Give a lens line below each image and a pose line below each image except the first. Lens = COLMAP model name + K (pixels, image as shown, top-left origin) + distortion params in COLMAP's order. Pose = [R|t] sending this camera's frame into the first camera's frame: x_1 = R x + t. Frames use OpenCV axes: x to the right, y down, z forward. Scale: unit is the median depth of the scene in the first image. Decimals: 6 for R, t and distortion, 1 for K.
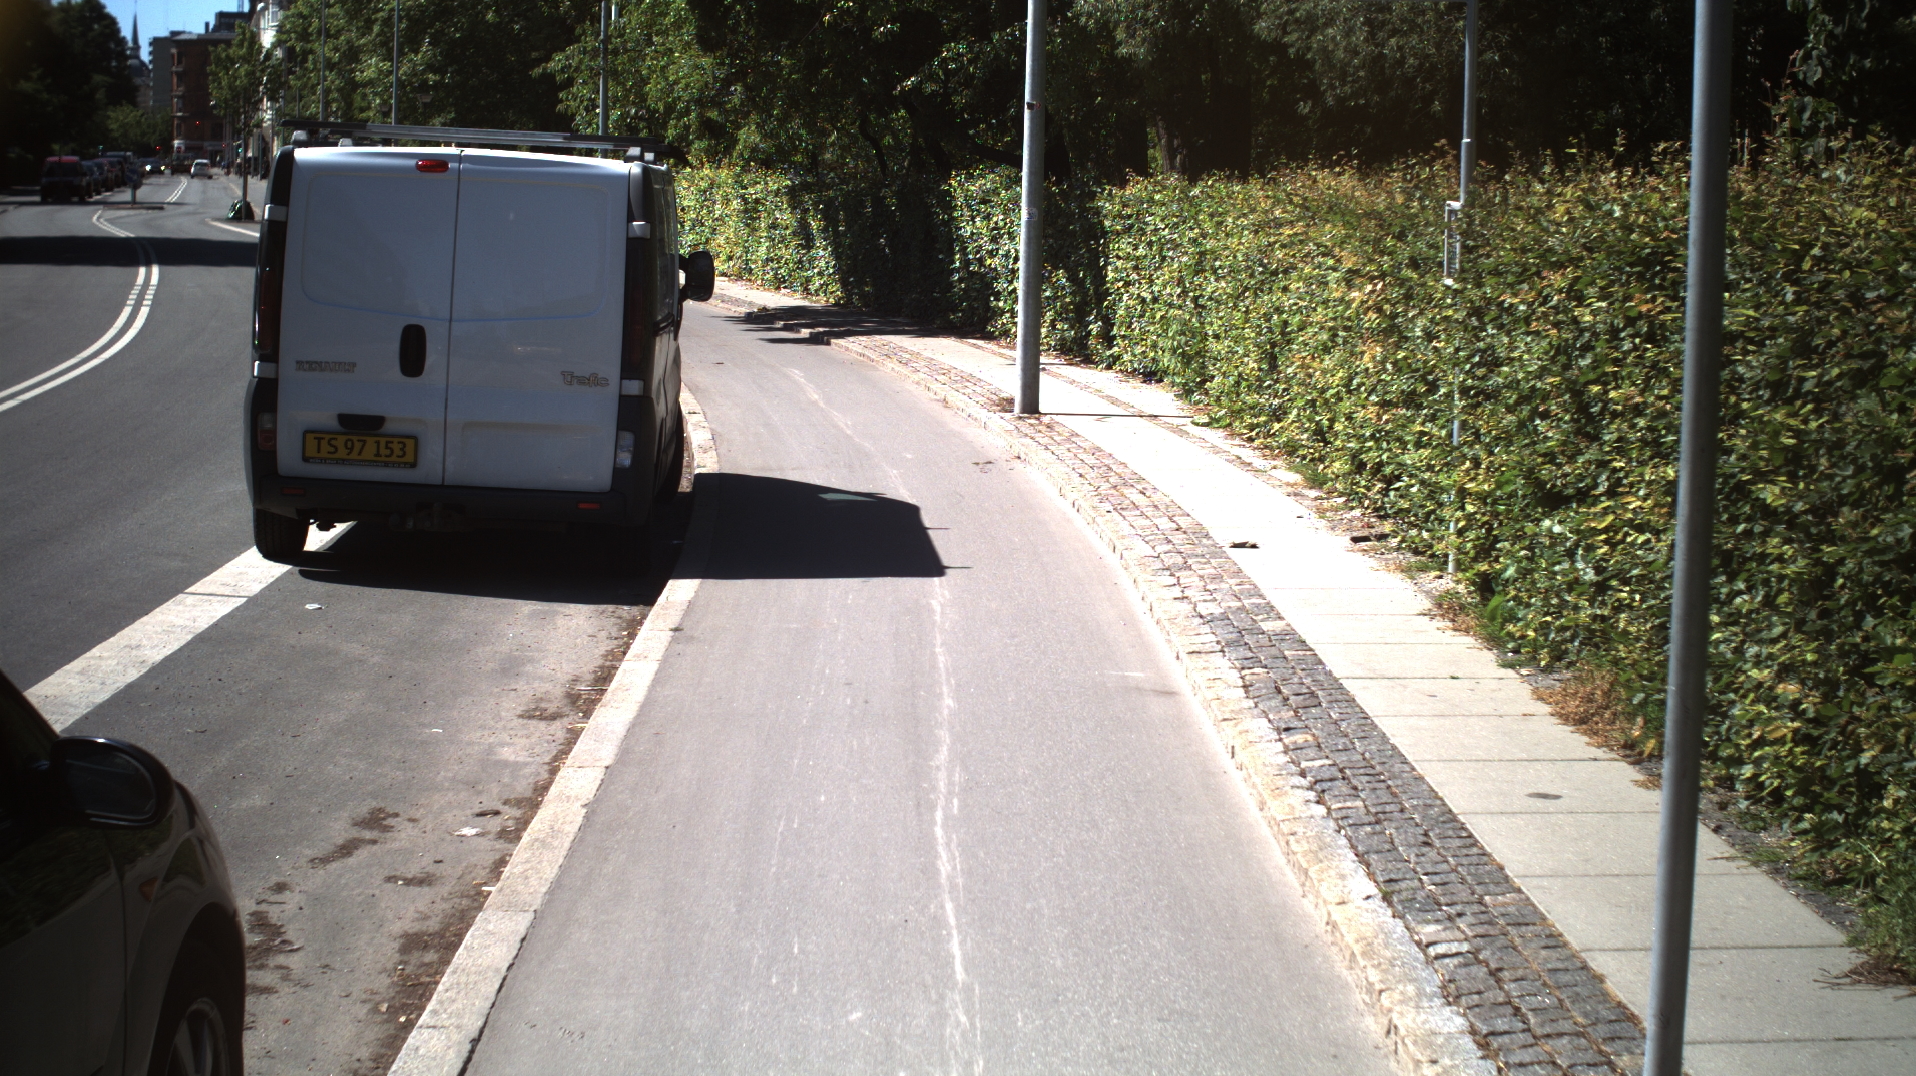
lens RADIAL K [[3312.8, 0, 958.0], [0, 3312.8, 538.0], [0, 0, 1]] dist [-0.291538, 0.390967]
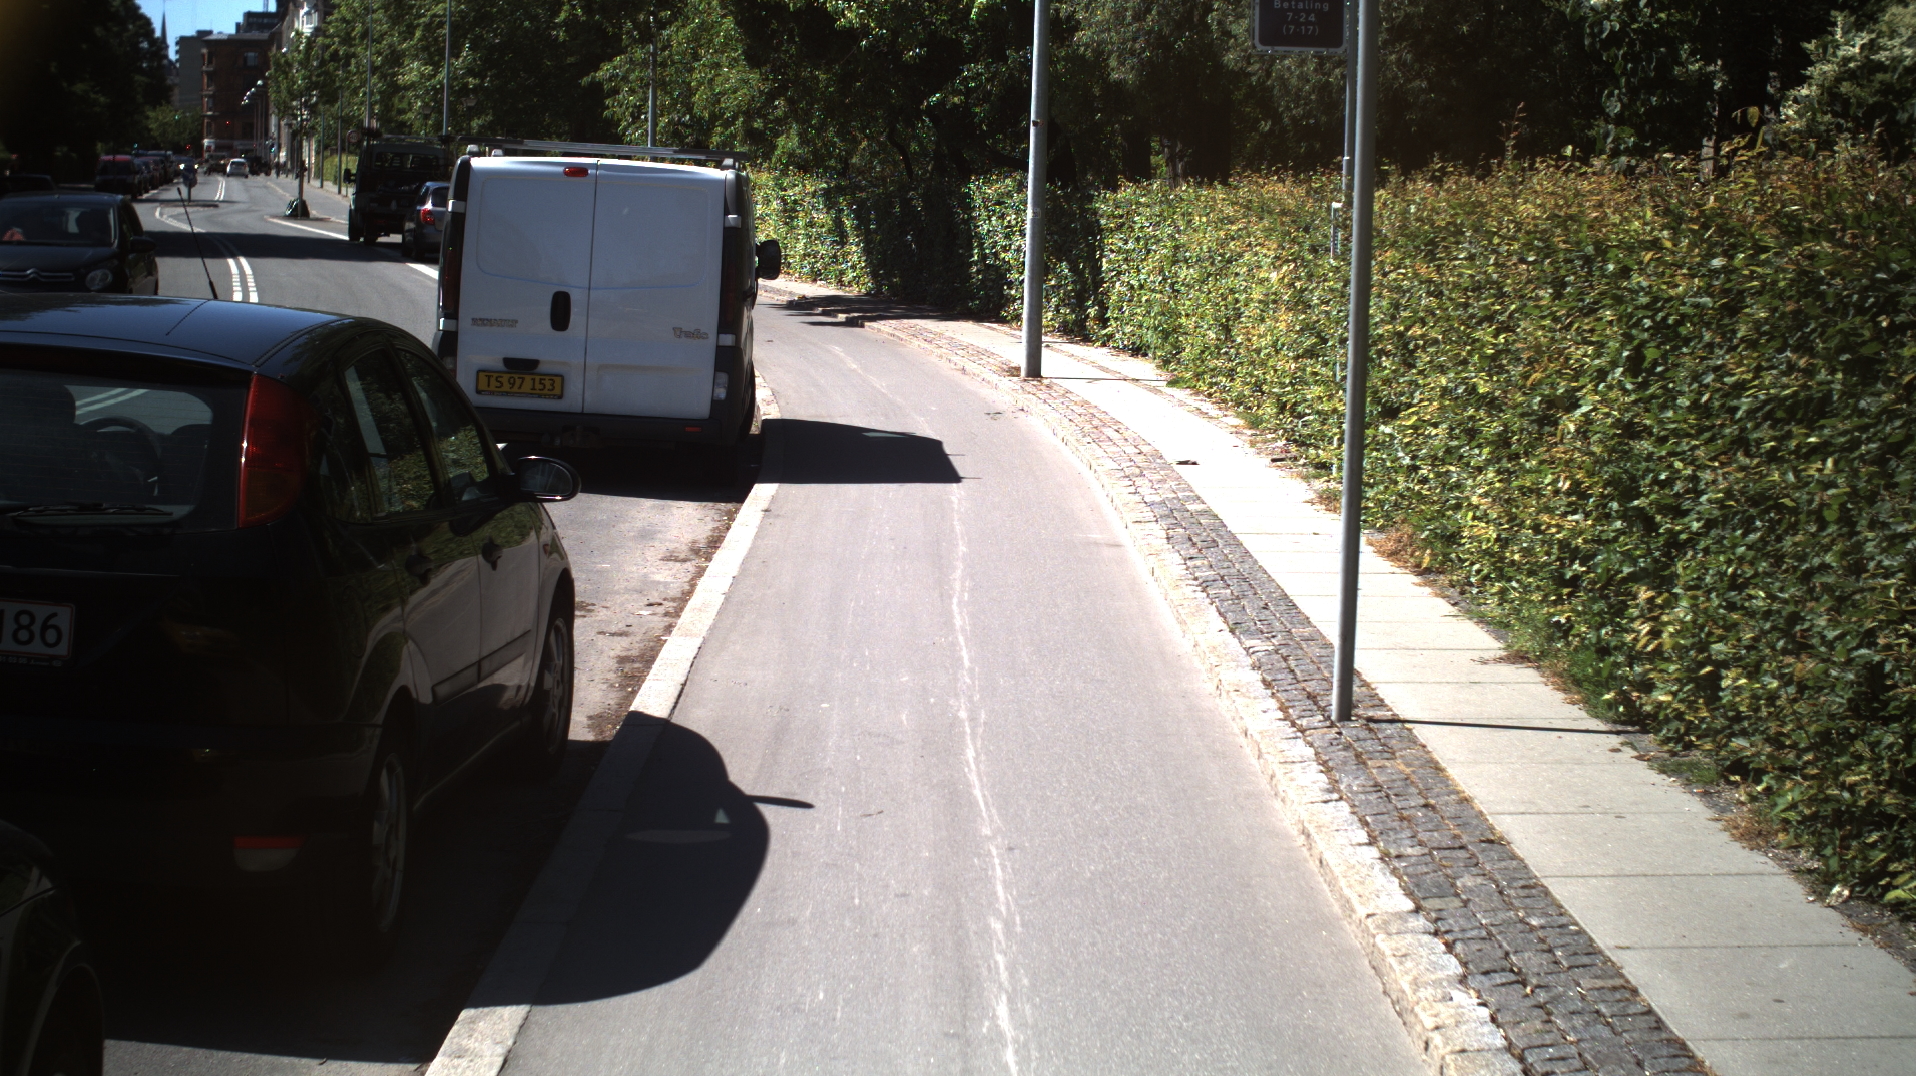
lens RADIAL K [[3312.8, 0, 958.0], [0, 3312.8, 538.0], [0, 0, 1]] dist [-0.291538, 0.390967]
pose [[0.999962, 0.006352, -0.005975, 0.001738], [-0.006358, 0.999979, -0.000909, 0.021330], [0.005970, 0.000947, 0.999982, -0.201257]]
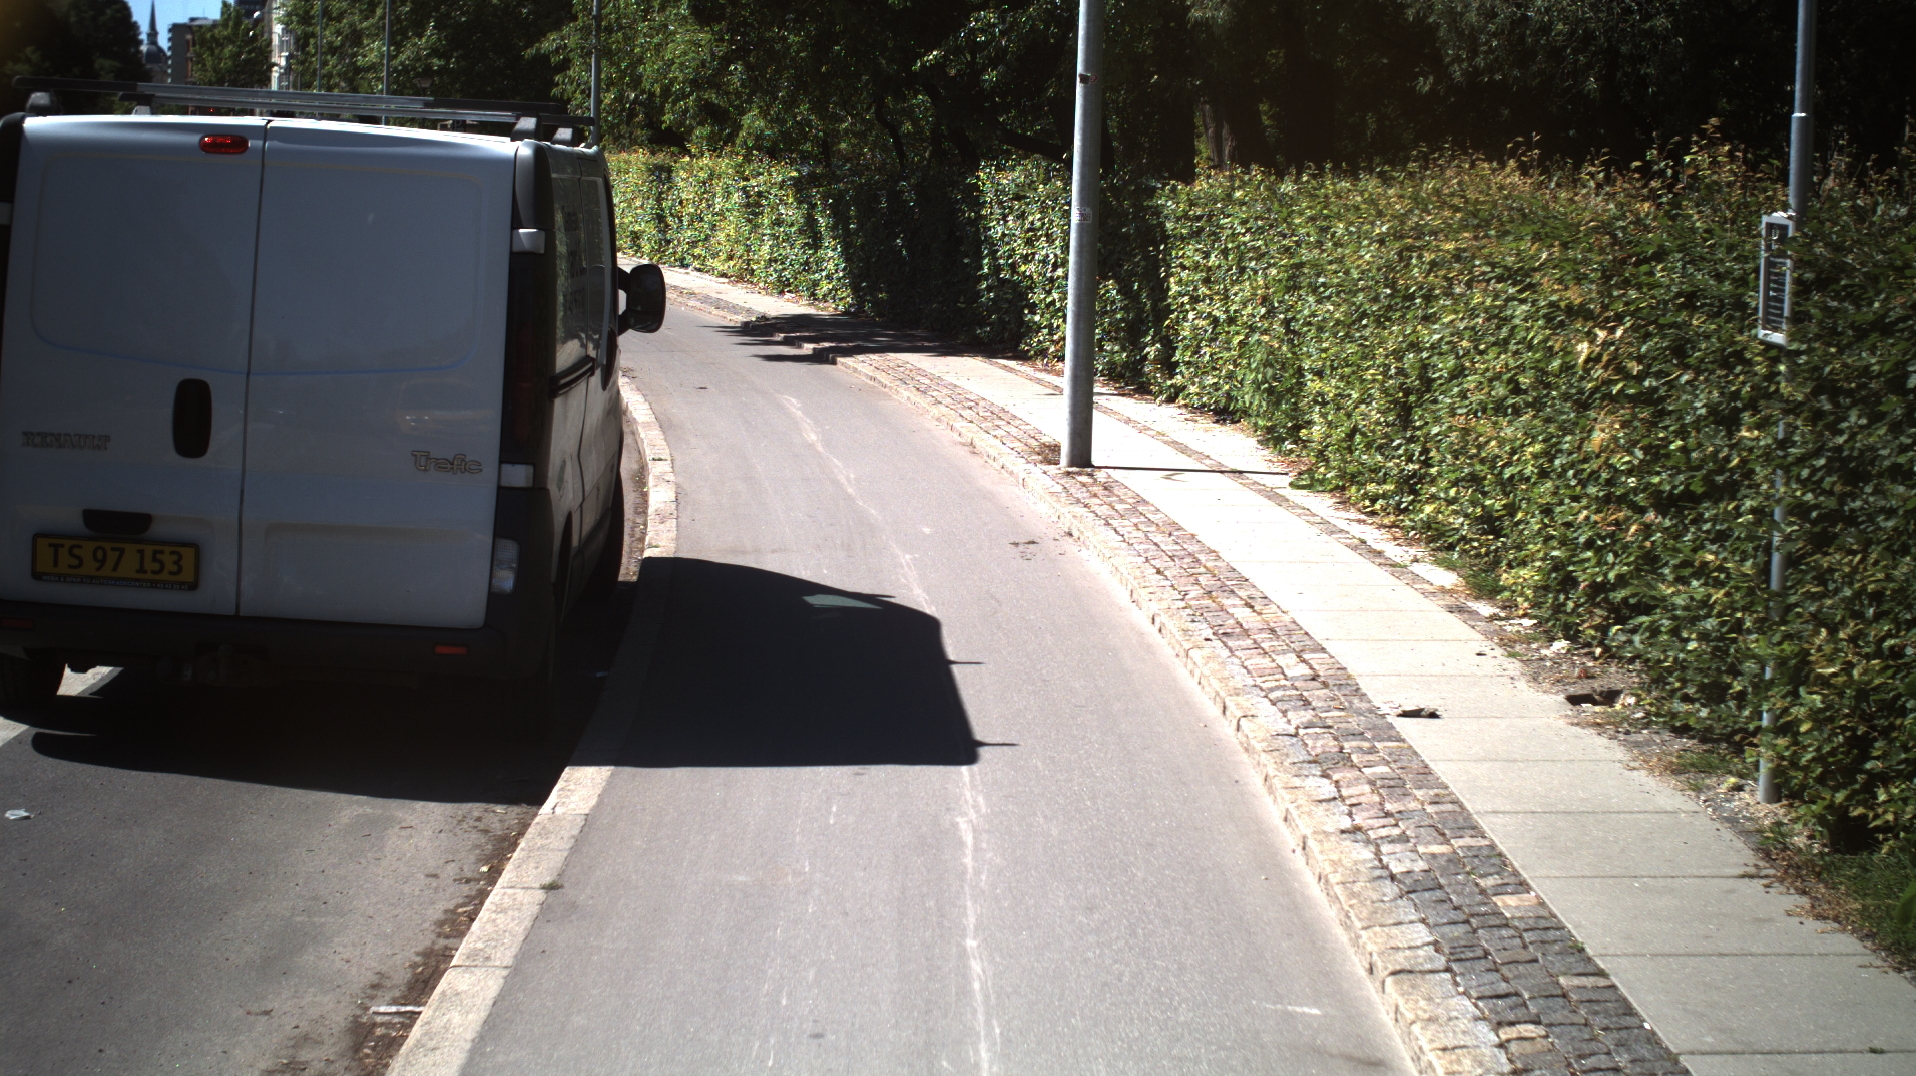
lens RADIAL K [[3312.8, 0, 958.0], [0, 3312.8, 538.0], [0, 0, 1]] dist [-0.291538, 0.390967]
pose [[0.999953, 0.007939, -0.005620, -0.002817], [-0.007927, 0.999966, 0.002148, -0.021512], [0.005637, -0.002104, 0.999982, 0.202265]]
